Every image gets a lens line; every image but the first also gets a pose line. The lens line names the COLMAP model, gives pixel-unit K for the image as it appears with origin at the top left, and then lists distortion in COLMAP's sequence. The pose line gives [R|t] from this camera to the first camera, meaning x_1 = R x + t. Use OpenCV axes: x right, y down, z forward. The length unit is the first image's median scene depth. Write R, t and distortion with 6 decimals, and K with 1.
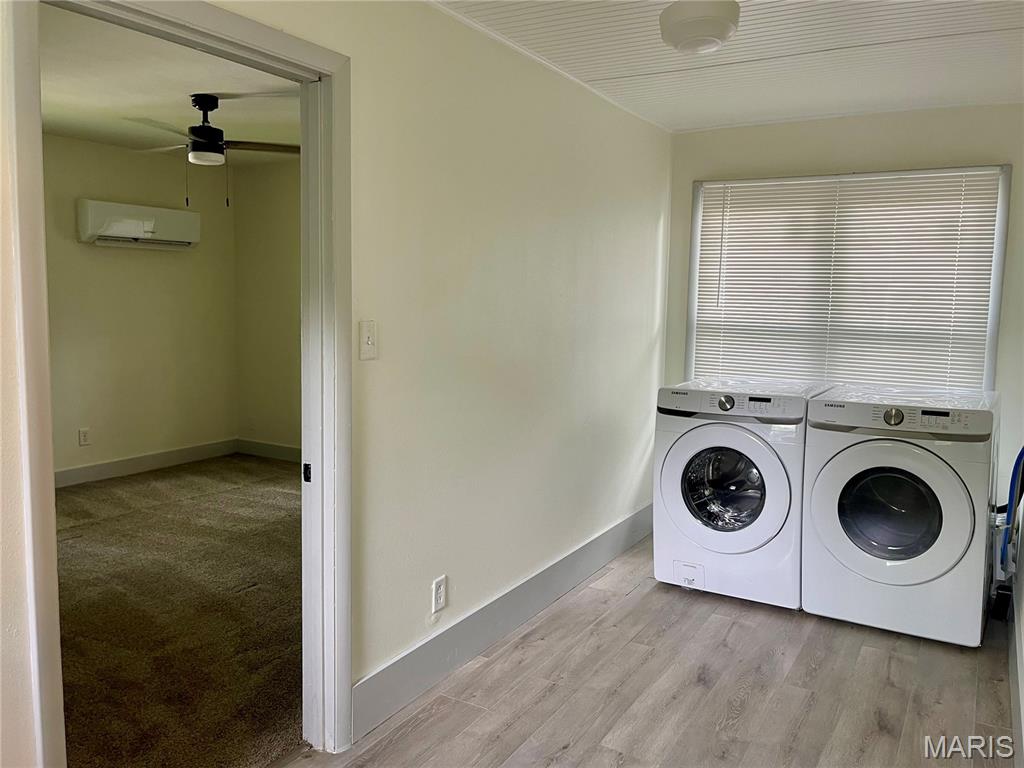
lens RADIAL K [[815.5, 0, 506.8], [0, 815.5, 374.4], [0, 0, 1]] dist [0.016726, -0.016431]
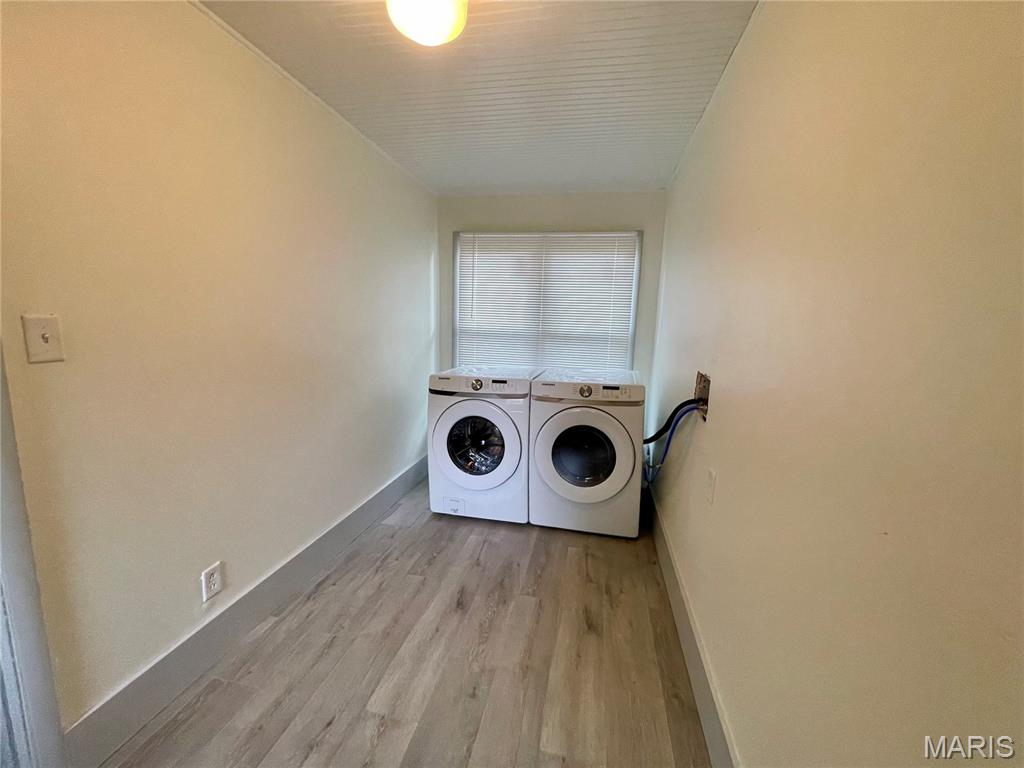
lens RADIAL K [[411.7, 0, 509.3], [0, 411.7, 388.1], [0, 0, 1]] dist [-0.000057, 0.000785]
pose [[0.948873, -0.041184, 0.312960, 0.110508], [0.020153, 0.997333, 0.070141, -0.008825], [-0.315014, -0.060248, 0.947173, 0.342838]]
